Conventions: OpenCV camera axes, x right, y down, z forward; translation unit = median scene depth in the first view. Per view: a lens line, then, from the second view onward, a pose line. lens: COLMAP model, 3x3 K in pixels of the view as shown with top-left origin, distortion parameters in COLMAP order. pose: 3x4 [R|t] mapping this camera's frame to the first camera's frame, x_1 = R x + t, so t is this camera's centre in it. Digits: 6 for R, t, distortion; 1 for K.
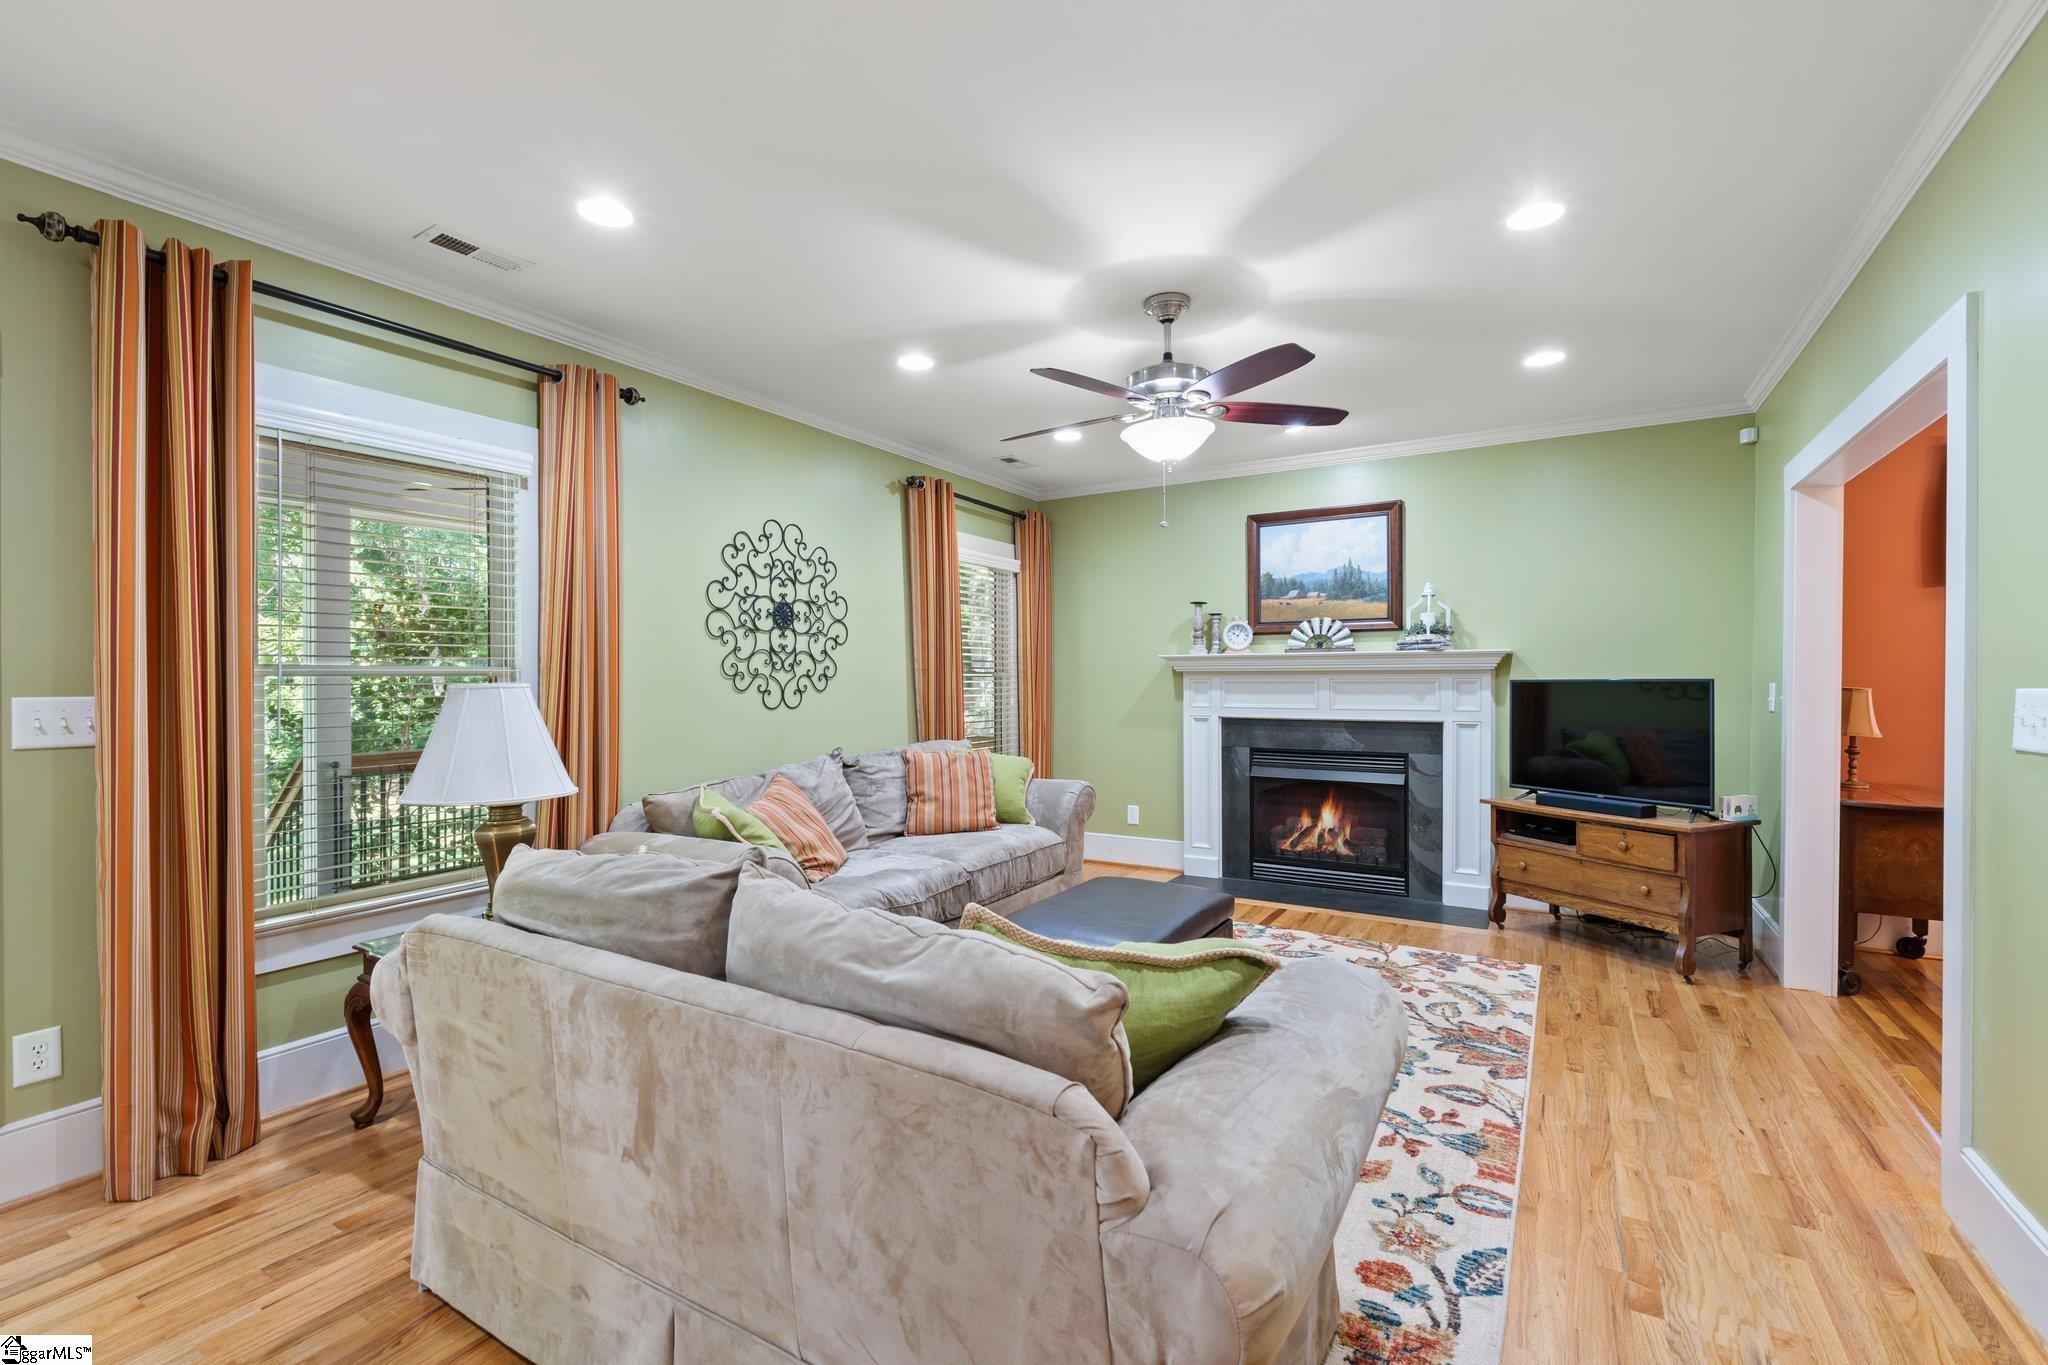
lens RADIAL K [[886.8, 0, 1028.6], [0, 886.8, 672.4], [0, 0, 1]] dist [-0.002962, 0.000297]
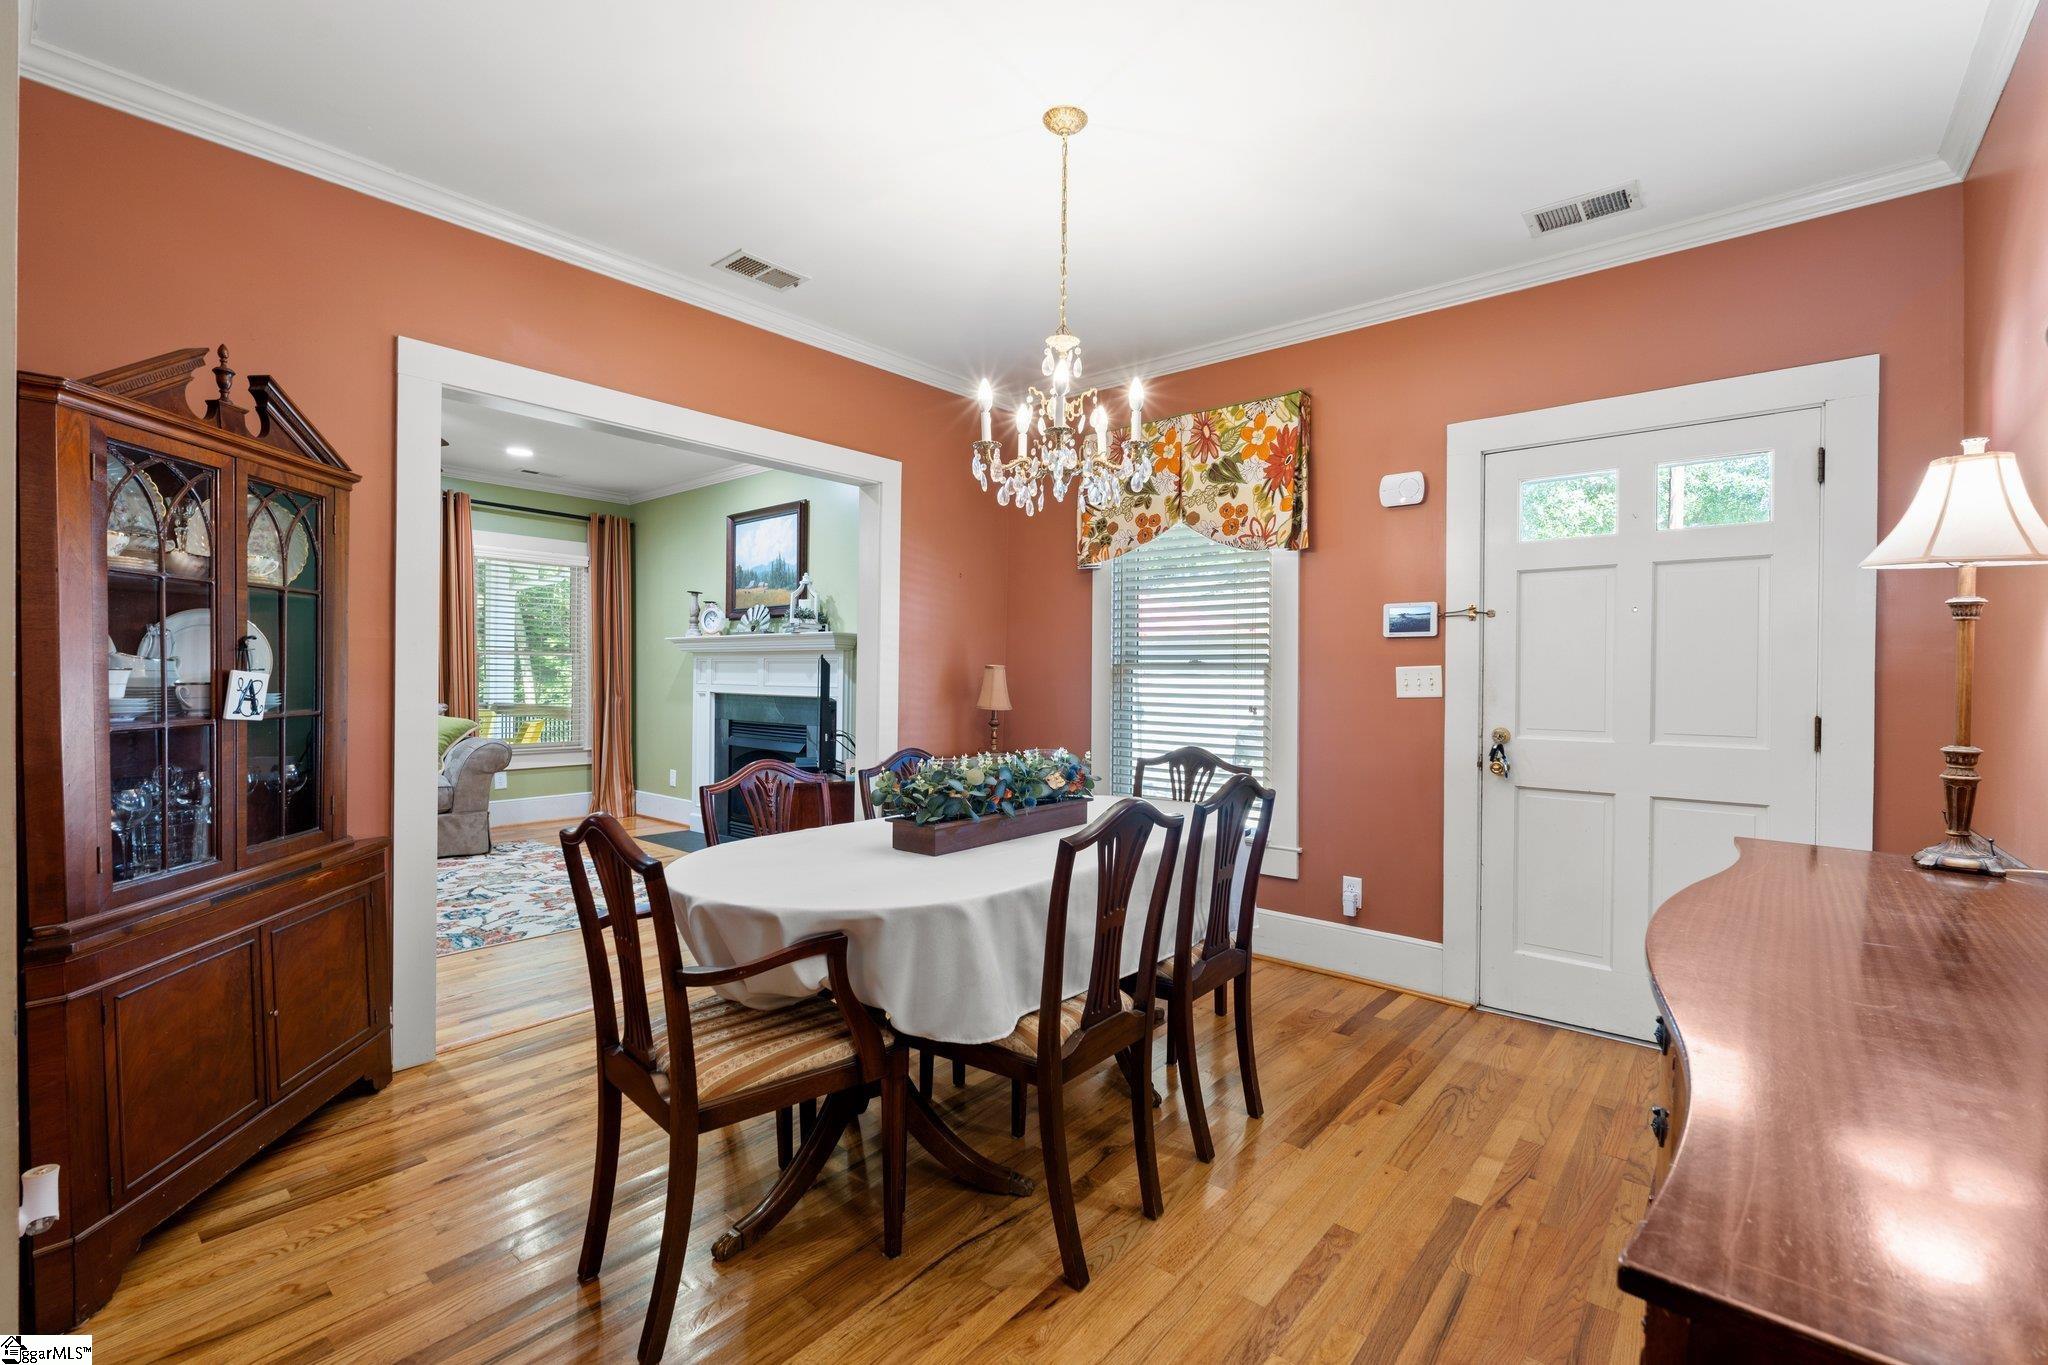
lens RADIAL K [[886.8, 0, 1024.4], [0, 886.8, 682.5], [0, 0, 1]] dist [-0.002962, 0.000297]
pose [[0.985839, 0.015091, -0.167013, 0.873783], [-0.011925, 0.999730, 0.019947, 0.011133], [0.167269, -0.017673, 0.985753, -0.063286]]
